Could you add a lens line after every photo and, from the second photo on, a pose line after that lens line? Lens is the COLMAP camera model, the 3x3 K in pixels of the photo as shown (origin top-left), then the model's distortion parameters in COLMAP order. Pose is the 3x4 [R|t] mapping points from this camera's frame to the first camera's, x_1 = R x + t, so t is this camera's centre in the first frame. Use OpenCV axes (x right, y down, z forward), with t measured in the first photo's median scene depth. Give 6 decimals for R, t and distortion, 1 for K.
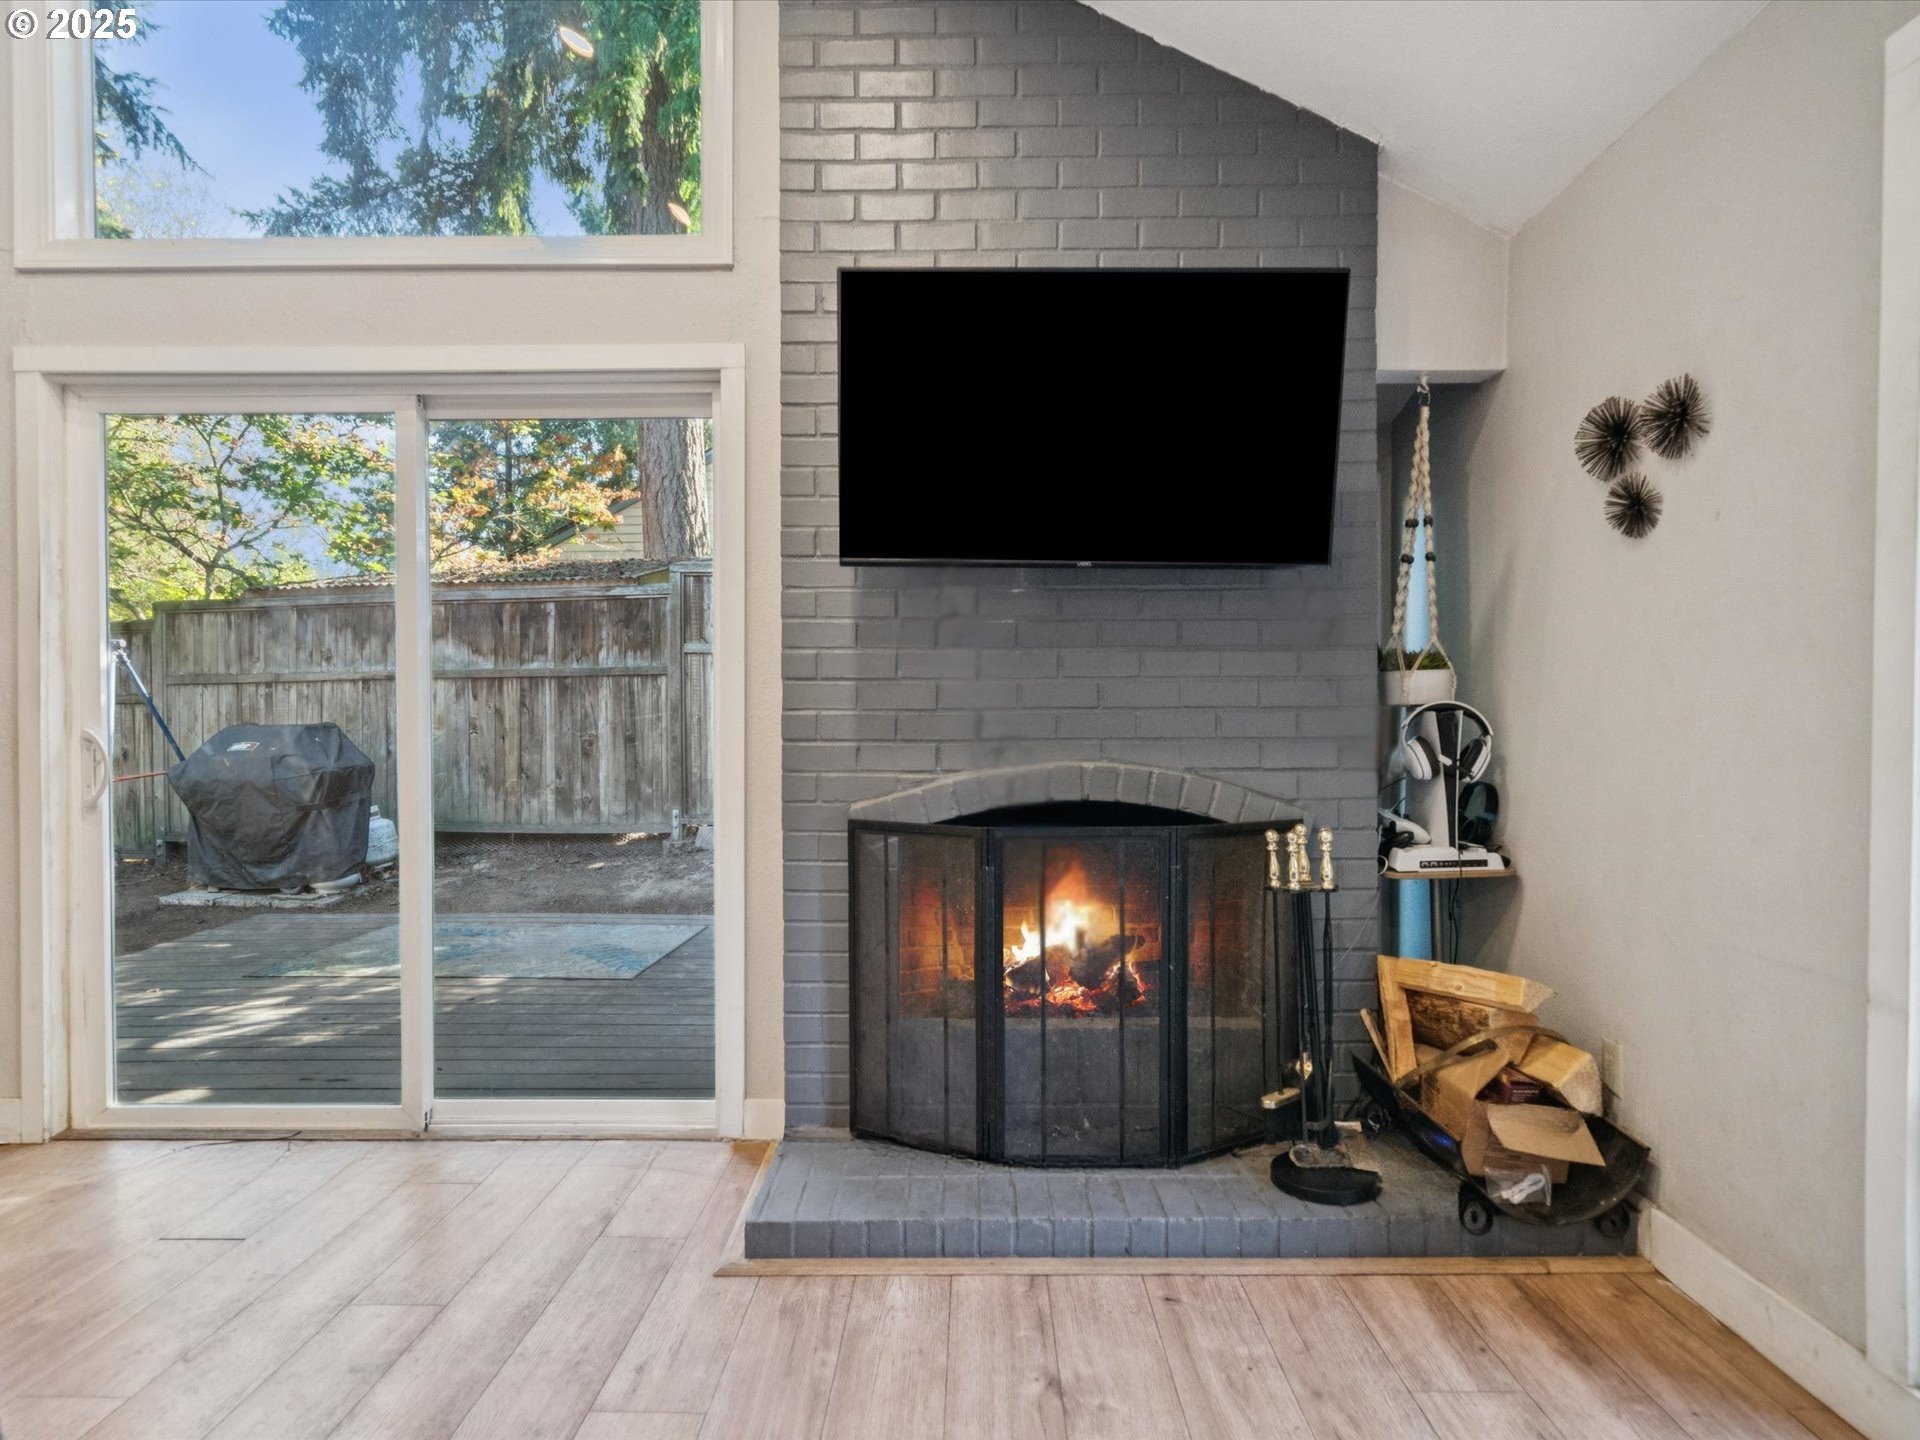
lens RADIAL K [[1035.7, 0, 948.9], [0, 1035.7, 751.4], [0, 0, 1]] dist [0.005001, 0.000938]
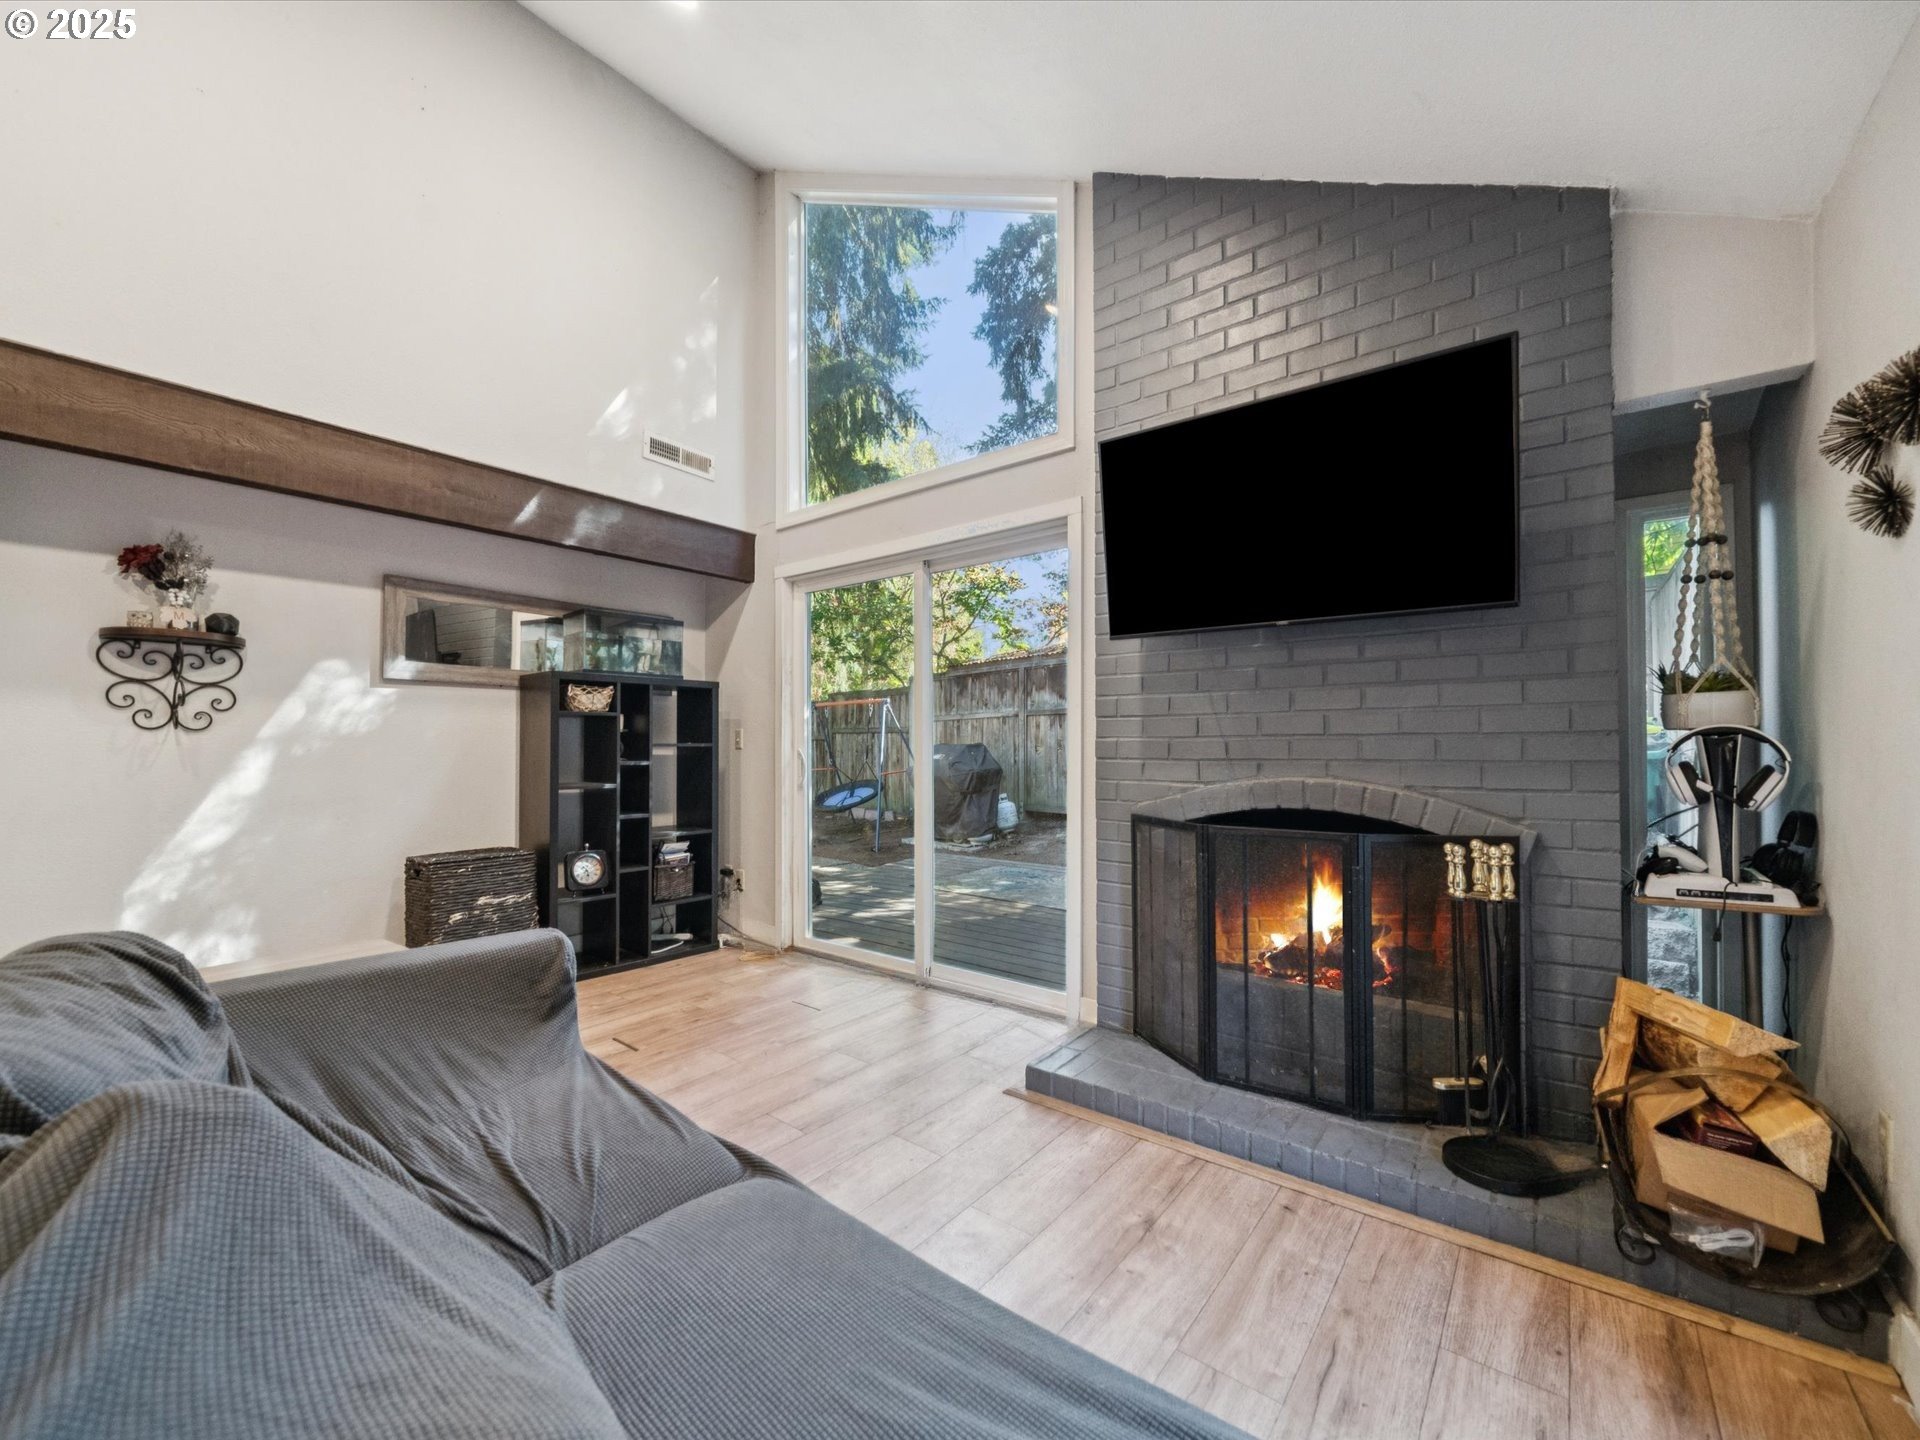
lens RADIAL K [[760.7, 0, 960.6], [0, 760.7, 751.3], [0, 0, 1]] dist [-0.003183, -0.000392]
pose [[0.792174, 0.005290, -0.610273, 0.360088], [-0.013496, 0.999870, -0.008852, -0.008530], [0.610146, 0.015248, 0.792142, 0.018008]]
